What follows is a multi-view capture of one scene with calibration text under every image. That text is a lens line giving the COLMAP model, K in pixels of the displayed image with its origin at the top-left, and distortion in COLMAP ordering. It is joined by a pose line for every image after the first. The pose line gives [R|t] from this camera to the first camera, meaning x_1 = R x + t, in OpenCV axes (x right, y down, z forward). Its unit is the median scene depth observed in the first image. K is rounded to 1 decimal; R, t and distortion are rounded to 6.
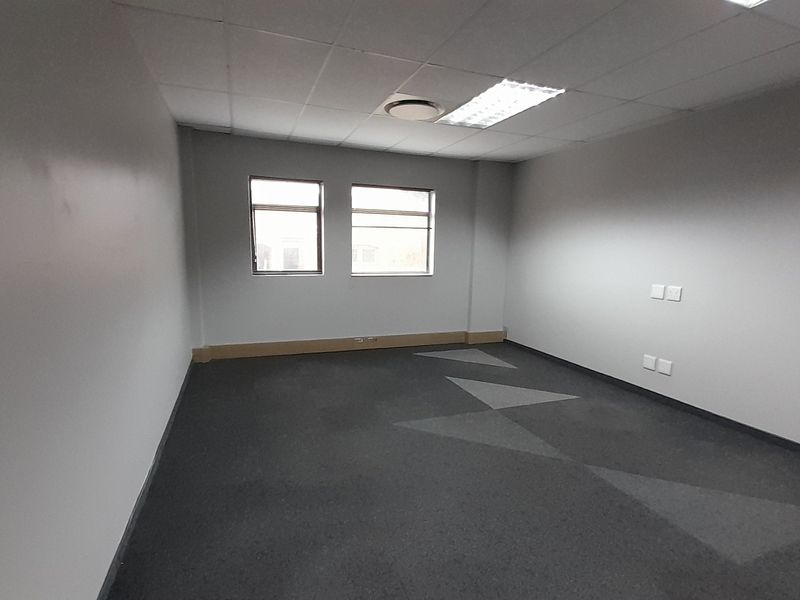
lens RADIAL K [[422.6, 0, 397.6], [0, 422.6, 310.9], [0, 0, 1]] dist [0.022115, -0.018883]
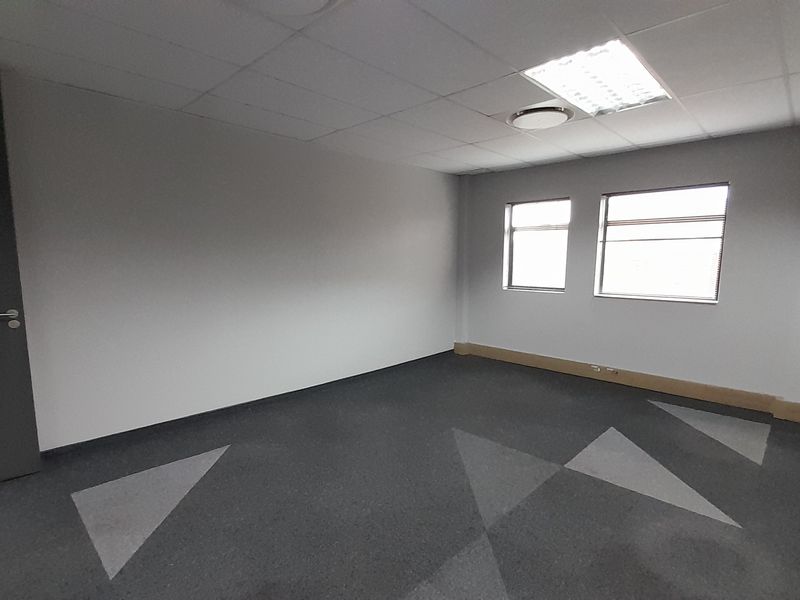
lens RADIAL K [[422.6, 0, 402.5], [0, 422.6, 314.7], [0, 0, 1]] dist [0.022115, -0.018883]
pose [[0.419904, 0.102293, -0.901785, 0.734633], [-0.134801, 0.989636, 0.049491, -0.043979], [0.897502, 0.100780, 0.429341, 0.335437]]
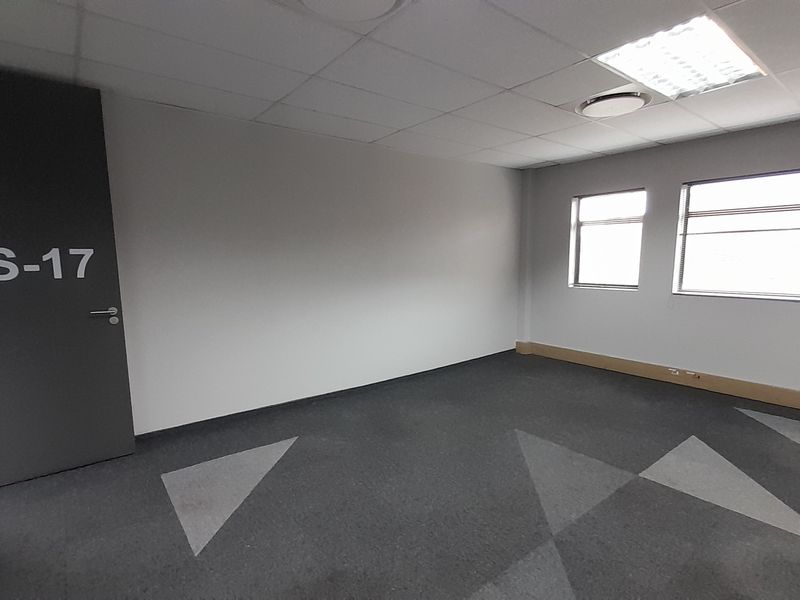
lens RADIAL K [[422.6, 0, 401.5], [0, 422.6, 314.6], [0, 0, 1]] dist [0.022115, -0.018883]
pose [[0.290842, 0.107530, -0.950709, 0.733279], [-0.129914, 0.988900, 0.072106, -0.043384], [0.947910, 0.102539, 0.301583, 0.328004]]
